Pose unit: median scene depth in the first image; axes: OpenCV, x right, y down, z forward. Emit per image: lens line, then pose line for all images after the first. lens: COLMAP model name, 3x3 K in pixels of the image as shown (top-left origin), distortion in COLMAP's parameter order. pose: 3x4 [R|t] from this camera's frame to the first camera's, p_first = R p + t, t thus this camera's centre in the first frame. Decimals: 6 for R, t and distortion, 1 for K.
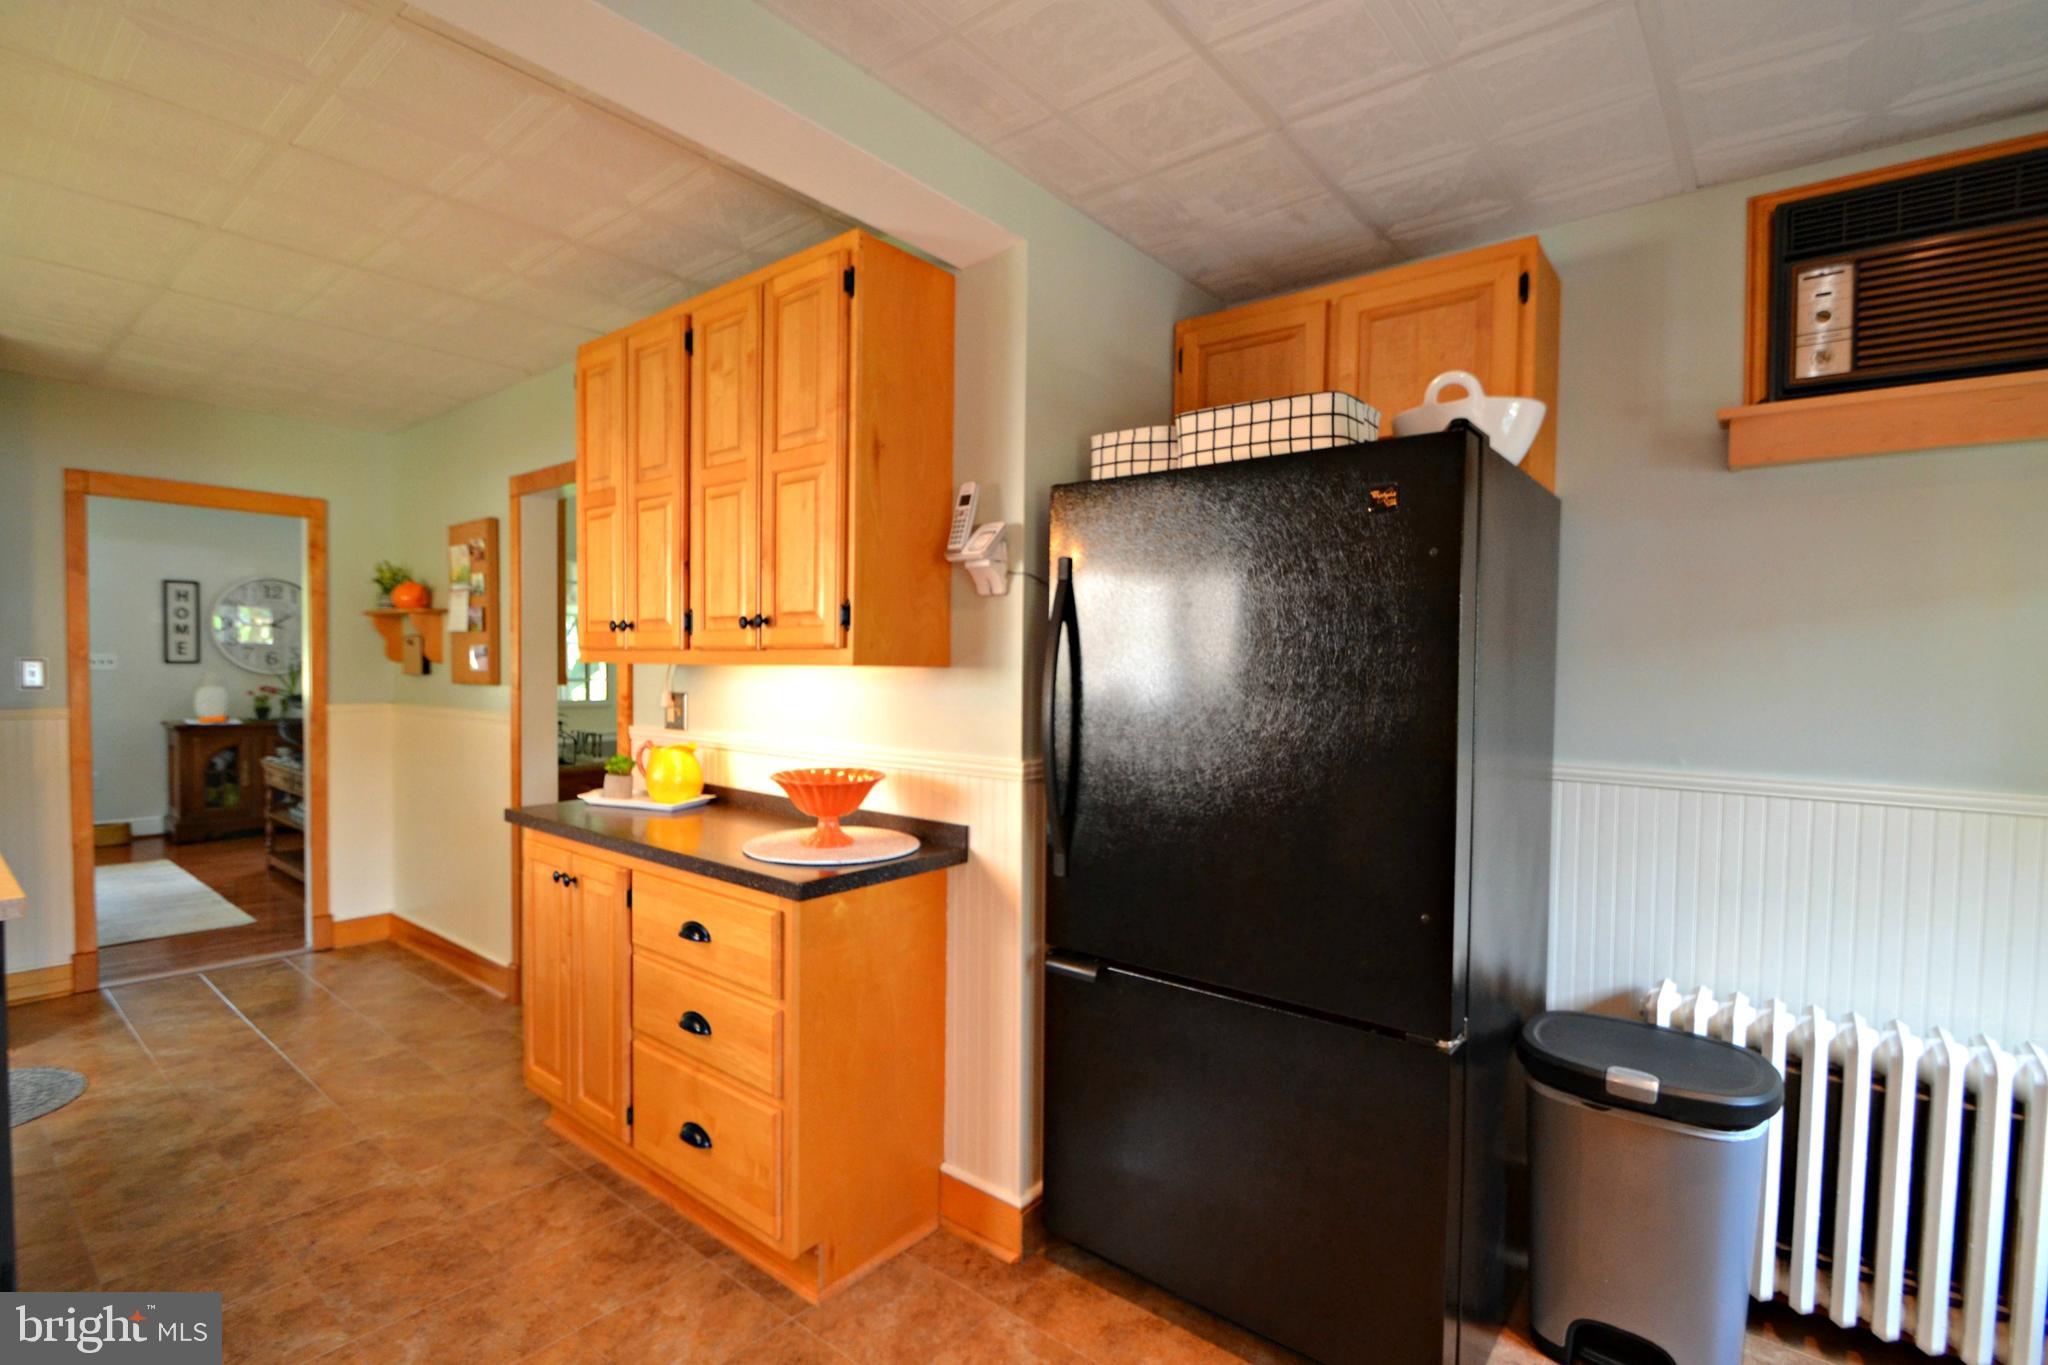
lens RADIAL K [[957.5, 0, 1013.9], [0, 957.5, 691.9], [0, 0, 1]] dist [0.007203, -0.012184]
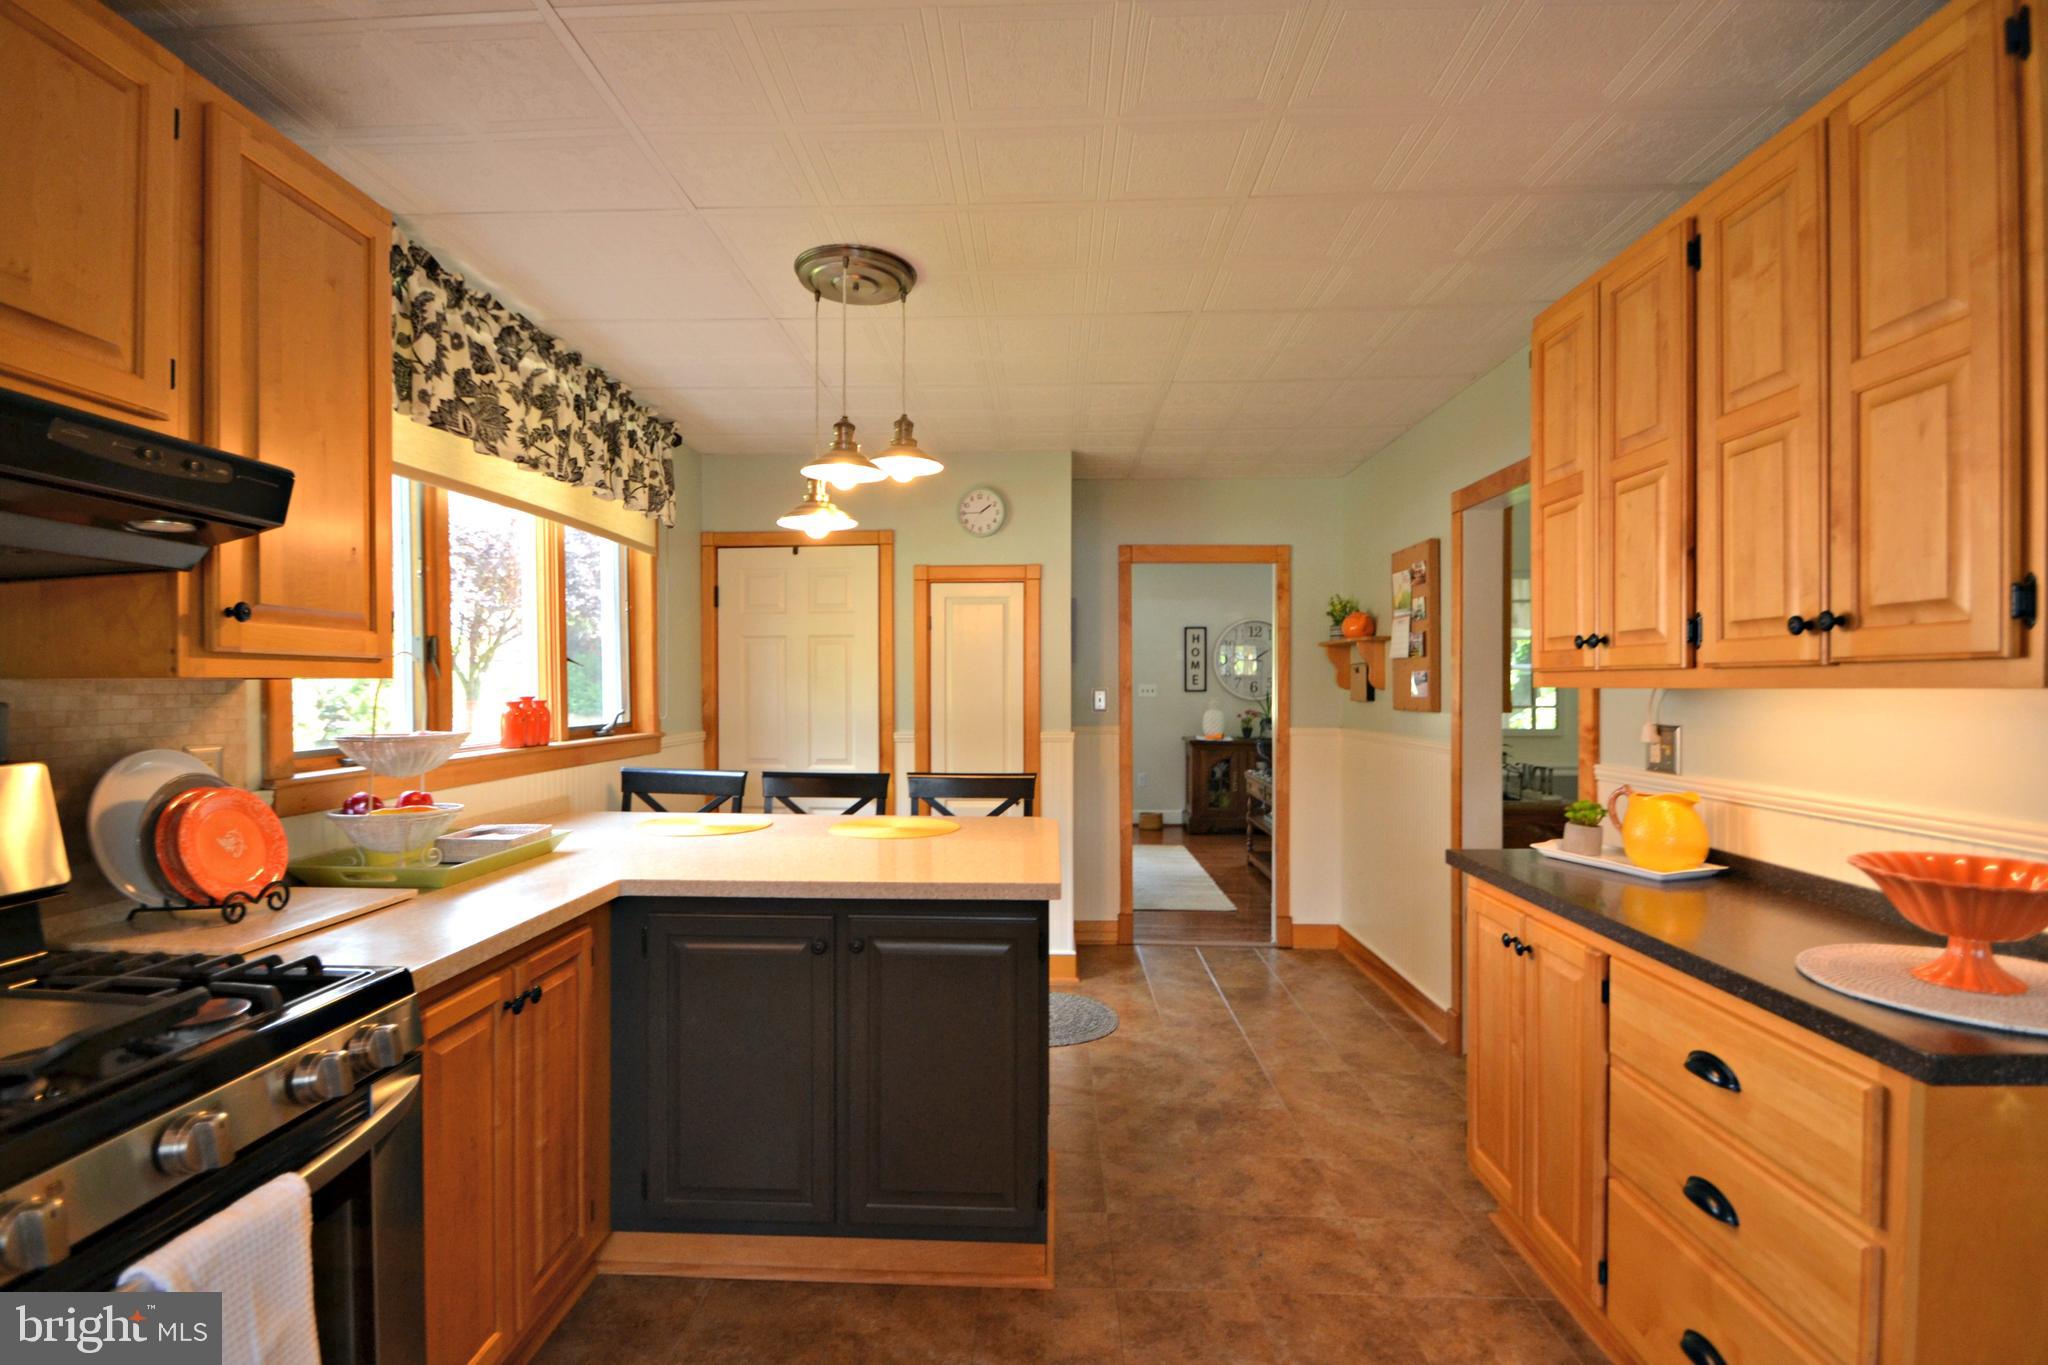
lens RADIAL K [[920.7, 0, 1003.5], [0, 920.7, 691.3], [0, 0, 1]] dist [0.014692, -0.016345]
pose [[0.595597, -0.007160, -0.803251, -0.080307], [-0.015124, 0.999683, -0.020125, -0.003995], [0.803141, 0.024134, 0.595300, 0.144031]]
